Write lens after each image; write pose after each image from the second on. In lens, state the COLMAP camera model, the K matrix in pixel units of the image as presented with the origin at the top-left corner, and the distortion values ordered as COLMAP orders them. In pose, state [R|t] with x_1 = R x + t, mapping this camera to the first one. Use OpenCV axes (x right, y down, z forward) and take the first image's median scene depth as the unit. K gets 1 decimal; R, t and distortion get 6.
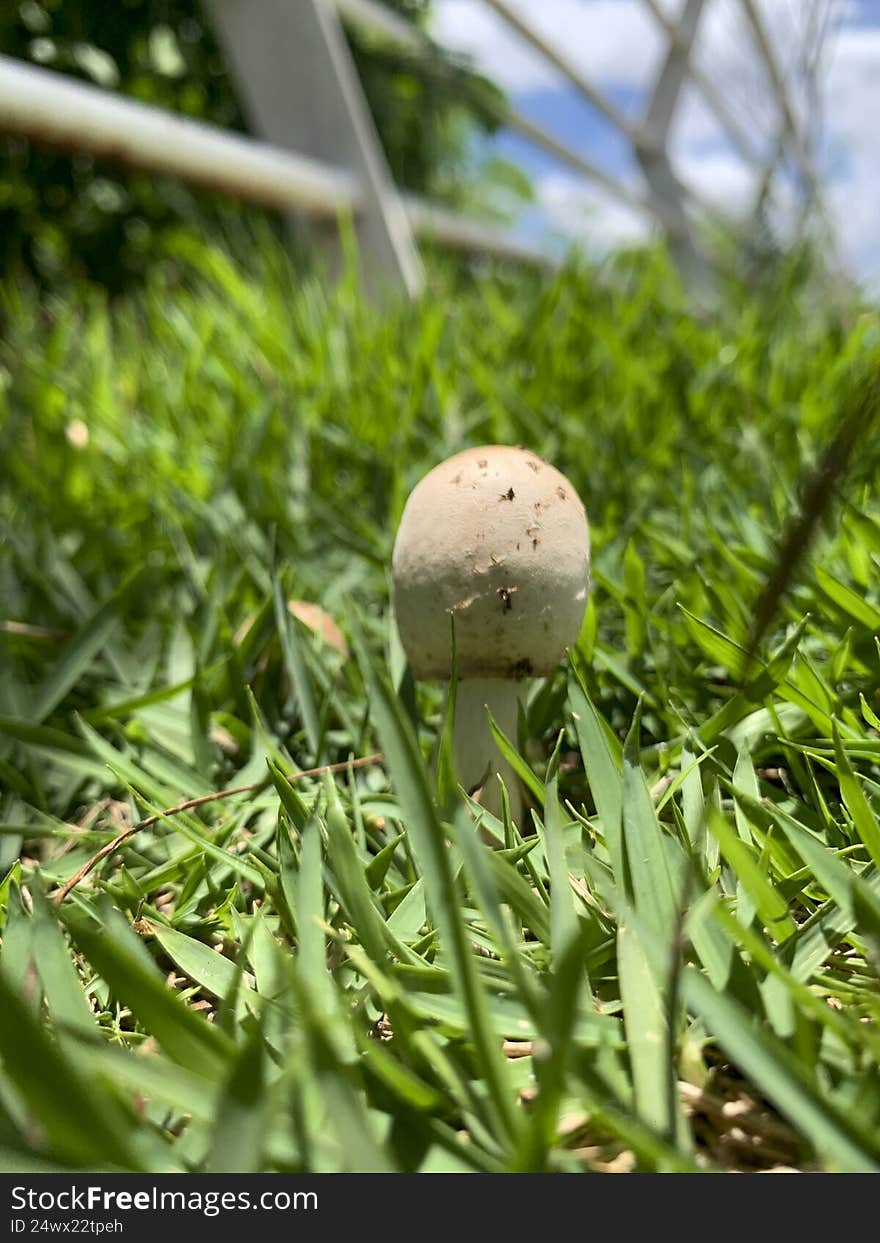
lens RADIAL K [[1008.0, 0, 436.6], [0, 1008.0, 617.5], [0, 0, 1]] dist [-0.005810, -0.006447]
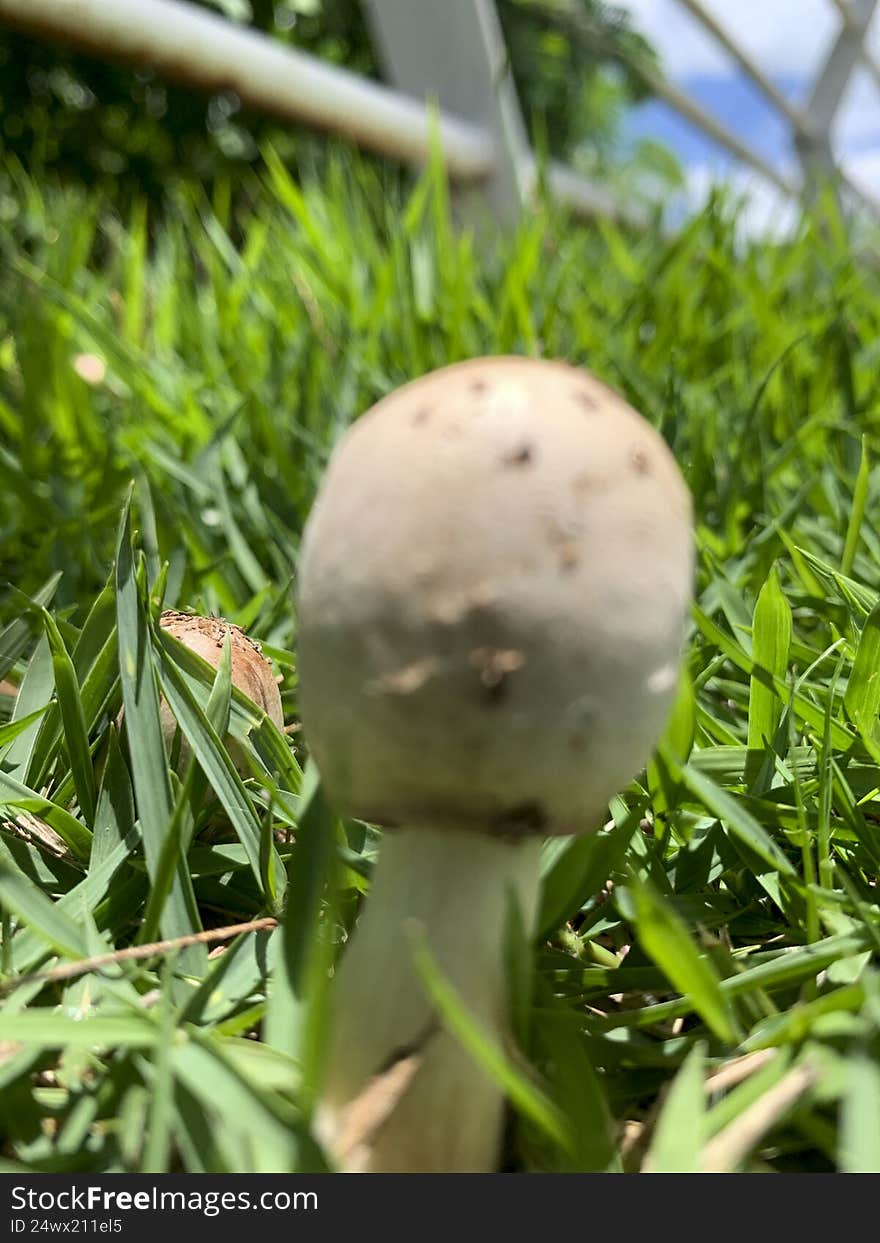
lens RADIAL K [[1008.0, 0, 446.9], [0, 1008.0, 621.4], [0, 0, 1]] dist [-0.005810, -0.006447]
pose [[0.991230, 0.092038, -0.094822, 0.044912], [-0.090133, 0.995636, 0.024195, -0.027113], [0.096635, -0.015437, 0.995200, 0.271931]]
